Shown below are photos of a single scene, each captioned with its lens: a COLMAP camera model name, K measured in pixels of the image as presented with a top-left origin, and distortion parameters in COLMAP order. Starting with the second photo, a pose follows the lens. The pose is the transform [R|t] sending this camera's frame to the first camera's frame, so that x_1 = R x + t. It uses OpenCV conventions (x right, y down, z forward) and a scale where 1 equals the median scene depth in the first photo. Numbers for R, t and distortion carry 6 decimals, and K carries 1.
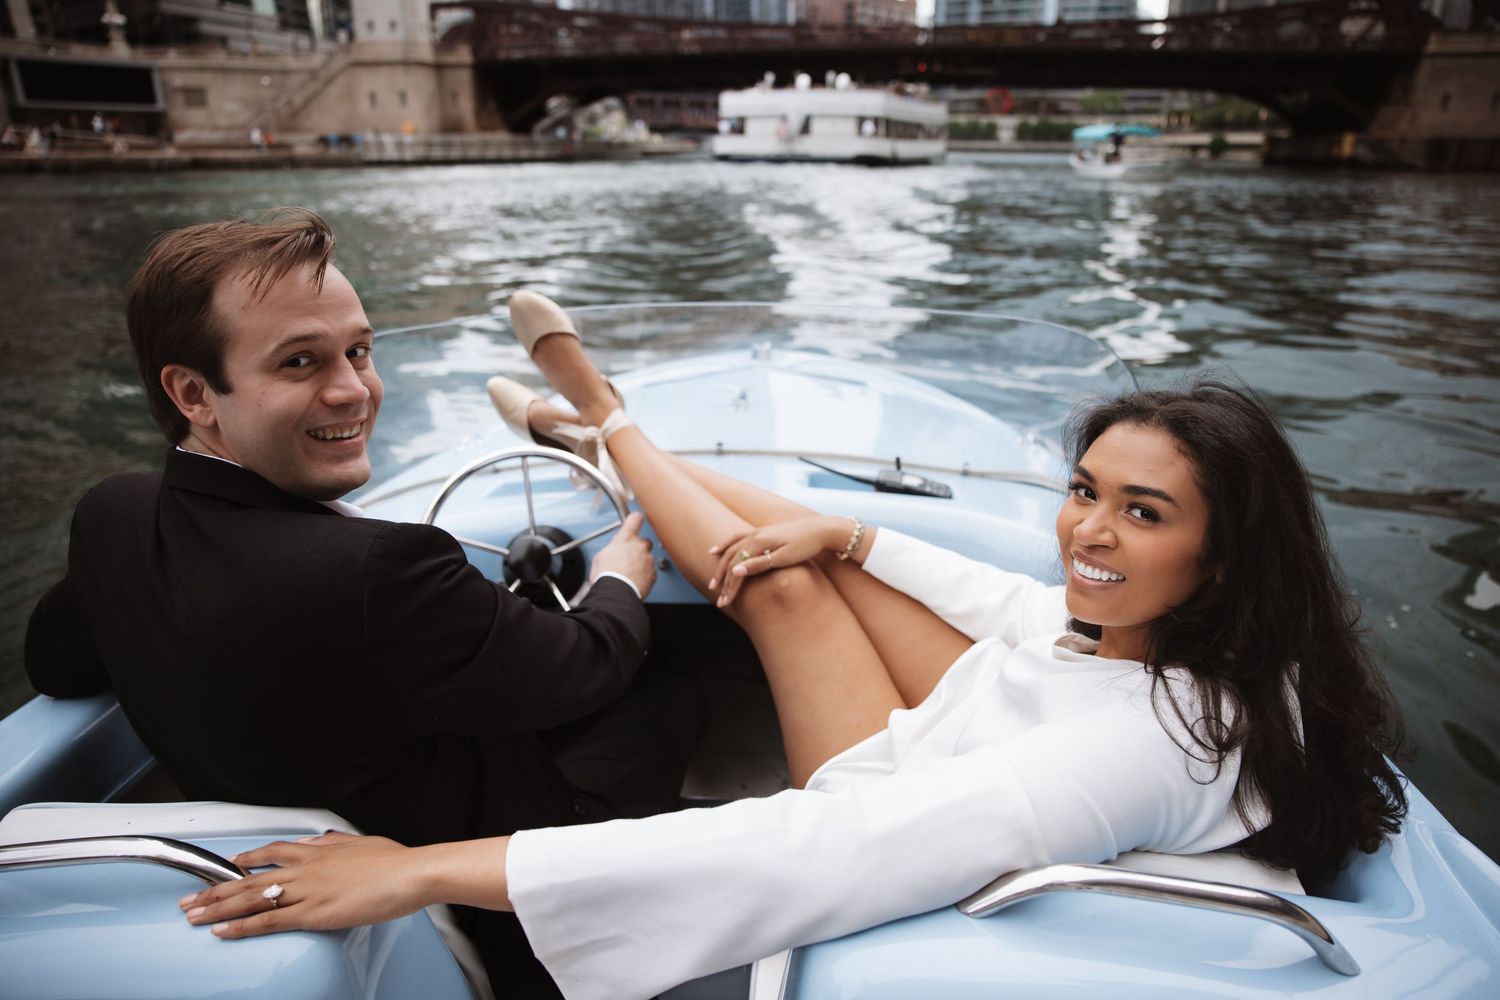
lens RADIAL K [[1055.5, 0, 755.5], [0, 1055.5, 510.3], [0, 0, 1]] dist [-0.083096, 0.082718]
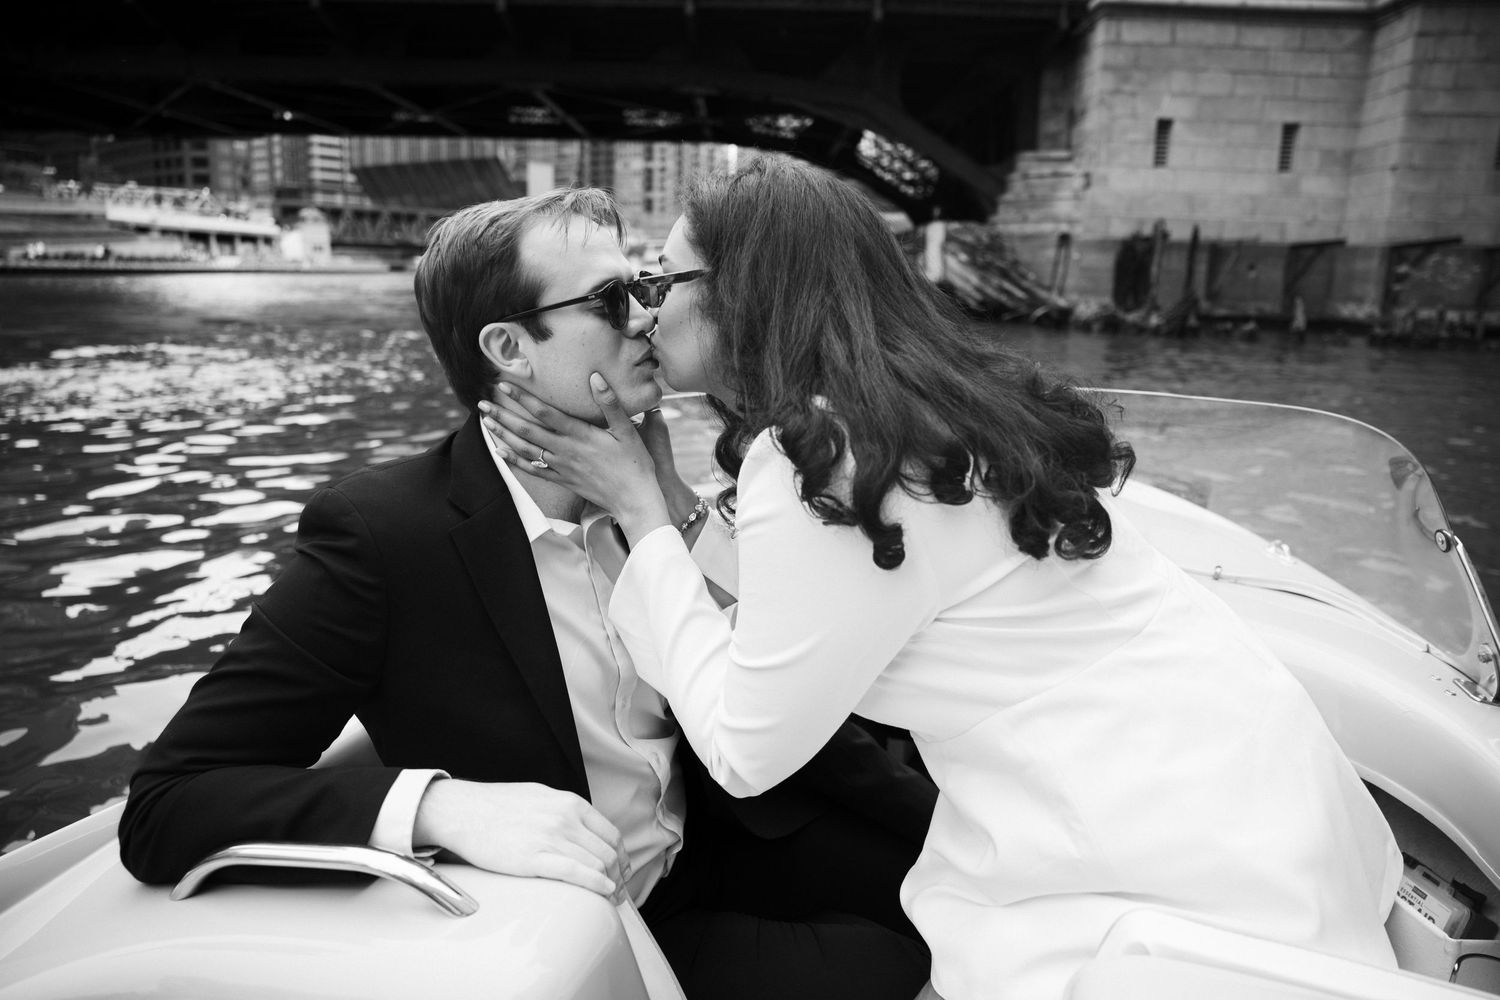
lens RADIAL K [[1055.5, 0, 740.8], [0, 1055.5, 494.4], [0, 0, 1]] dist [-0.083096, 0.082718]
pose [[0.996213, 0.002052, 0.086926, 0.786887], [0.008951, 0.991990, -0.126000, -0.366999], [-0.086488, 0.126301, 0.988215, 1.077348]]
